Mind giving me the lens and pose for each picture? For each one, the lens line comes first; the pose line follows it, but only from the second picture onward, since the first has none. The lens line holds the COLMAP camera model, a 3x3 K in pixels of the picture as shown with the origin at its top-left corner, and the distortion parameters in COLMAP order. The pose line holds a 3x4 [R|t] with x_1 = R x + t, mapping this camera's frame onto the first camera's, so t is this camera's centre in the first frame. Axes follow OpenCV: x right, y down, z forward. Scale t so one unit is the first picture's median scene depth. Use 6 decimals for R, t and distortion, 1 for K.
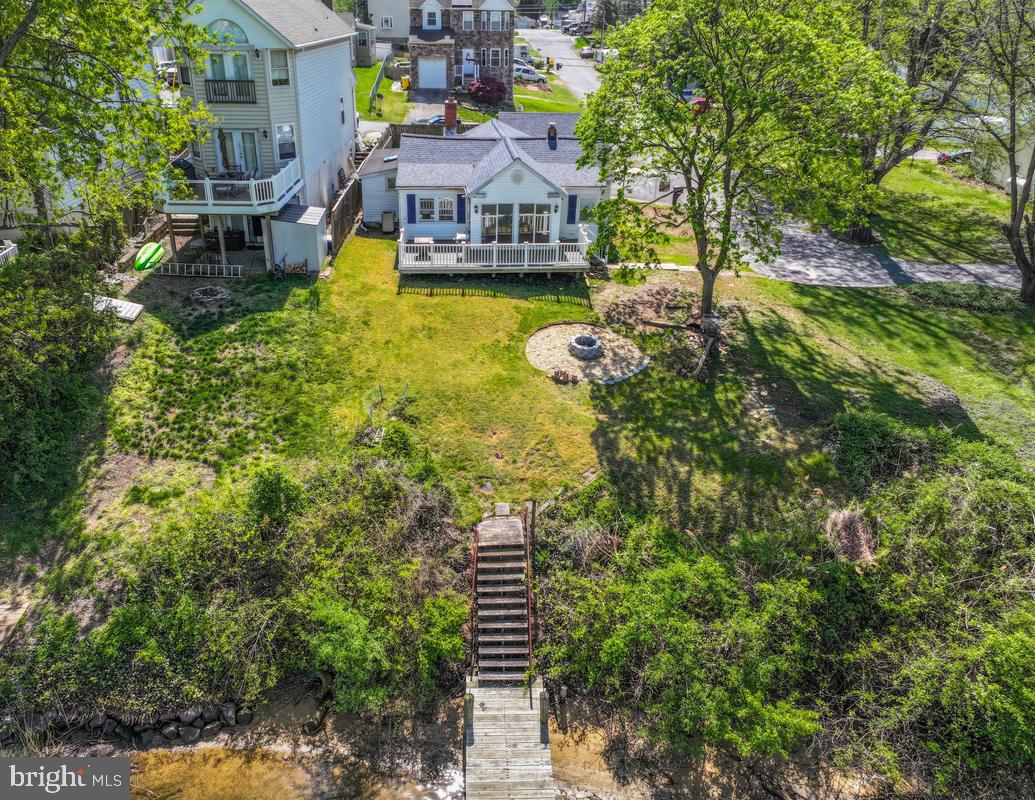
lens RADIAL K [[757.1, 0, 488.5], [0, 757.1, 354.5], [0, 0, 1]] dist [0.005648, 0.002208]
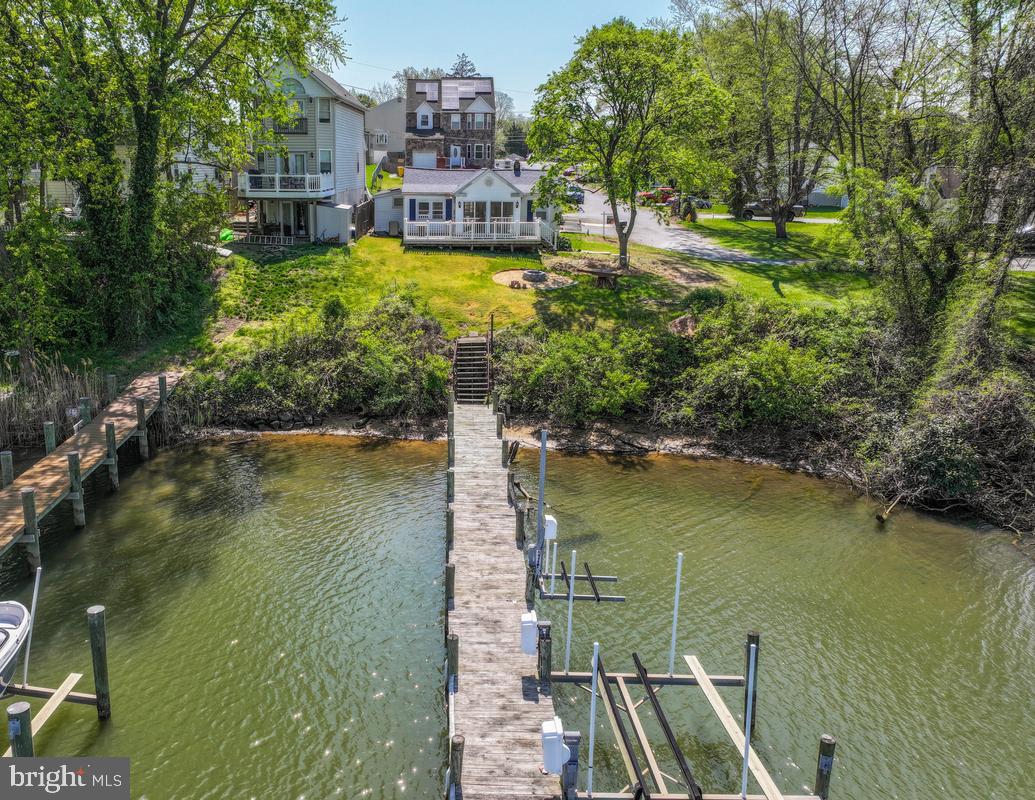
lens RADIAL K [[866.0, 0, 444.1], [0, 866.0, 366.1], [0, 0, 1]] dist [0.007585, 0.000847]
pose [[0.999224, 0.002315, -0.039314, 0.023380], [-0.010073, 0.980092, -0.198286, 0.523862], [0.038072, 0.198528, 0.979355, -0.634505]]
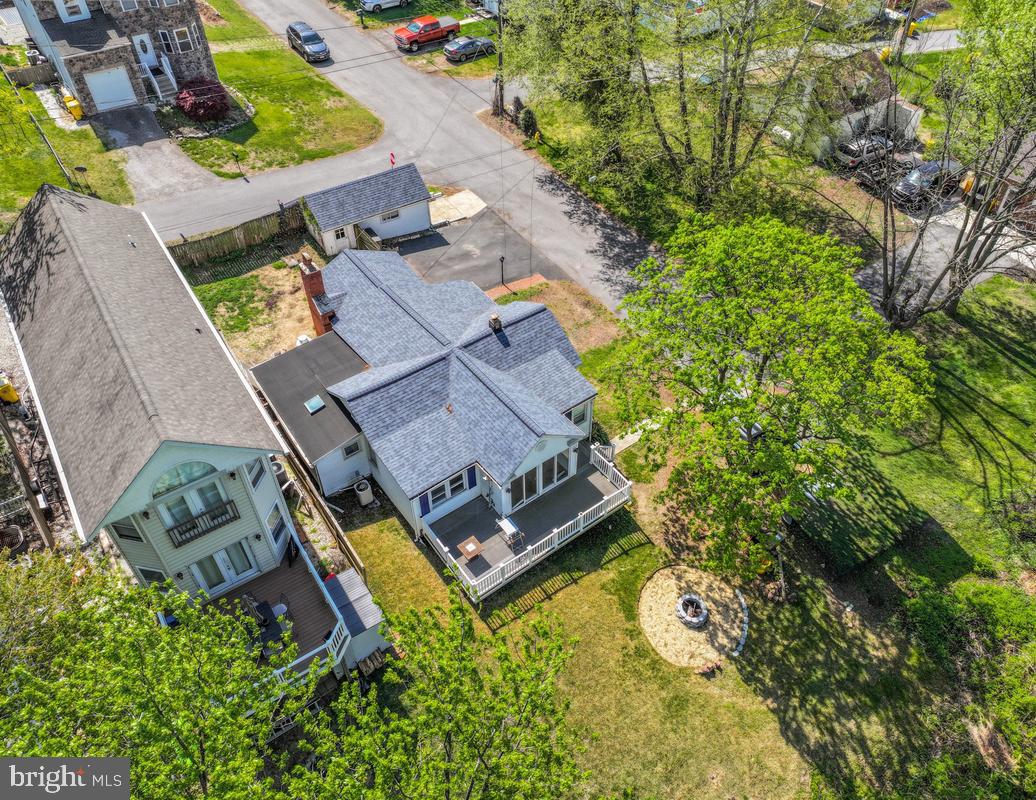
lens RADIAL K [[780.7, 0, 543.2], [0, 780.7, 379.1], [0, 0, 1]] dist [0.006779, 0.002493]
pose [[0.823610, -0.402531, 0.399544, -0.384408], [0.241777, 0.886440, 0.394674, -0.851751], [-0.513040, -0.228457, 0.827404, 0.280647]]
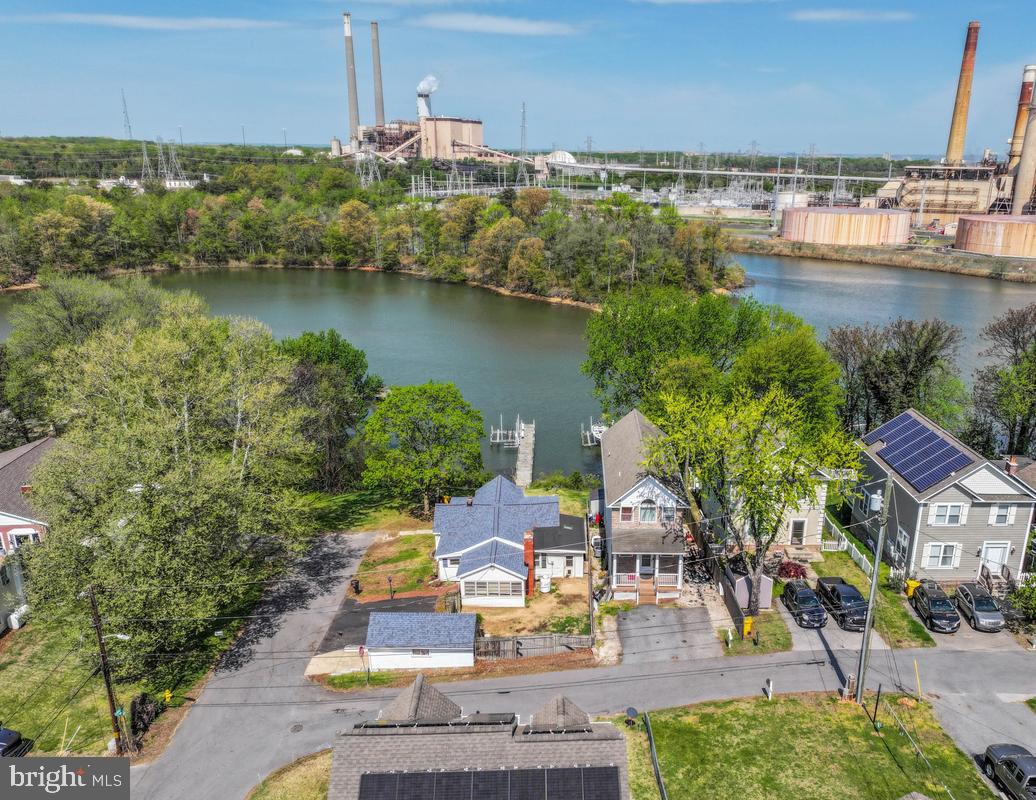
lens RADIAL K [[856.2, 0, 586.0], [0, 856.2, 455.1], [0, 0, 1]] dist [0.008742, 0.003953]
pose [[-0.999711, -0.020365, -0.012775, -0.215896], [-0.023517, 0.718255, 0.695382, -2.474415], [-0.004986, 0.695482, -0.718526, 3.344479]]
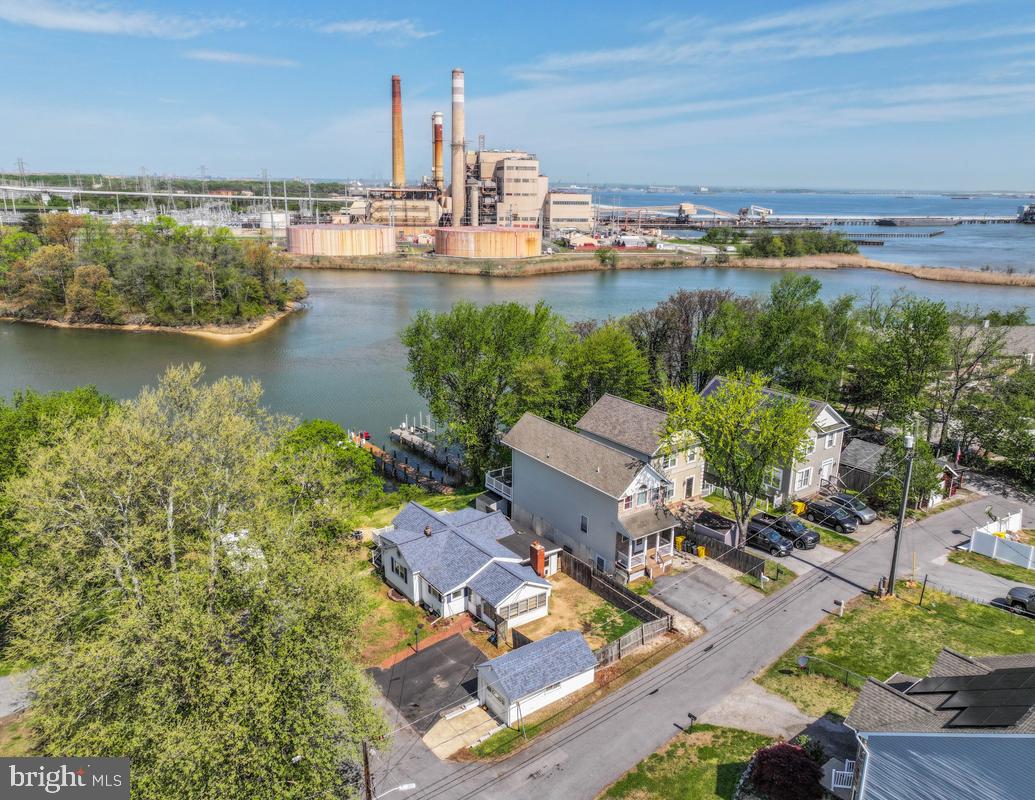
lens RADIAL K [[754.3, 0, 517.5], [0, 754.3, 400.0], [0, 0, 1]] dist [0.007397, 0.005117]
pose [[-0.821474, 0.135686, -0.553868, 1.159170], [-0.258410, 0.777254, 0.573673, -2.200158], [0.508336, 0.614382, -0.603431, 2.789144]]
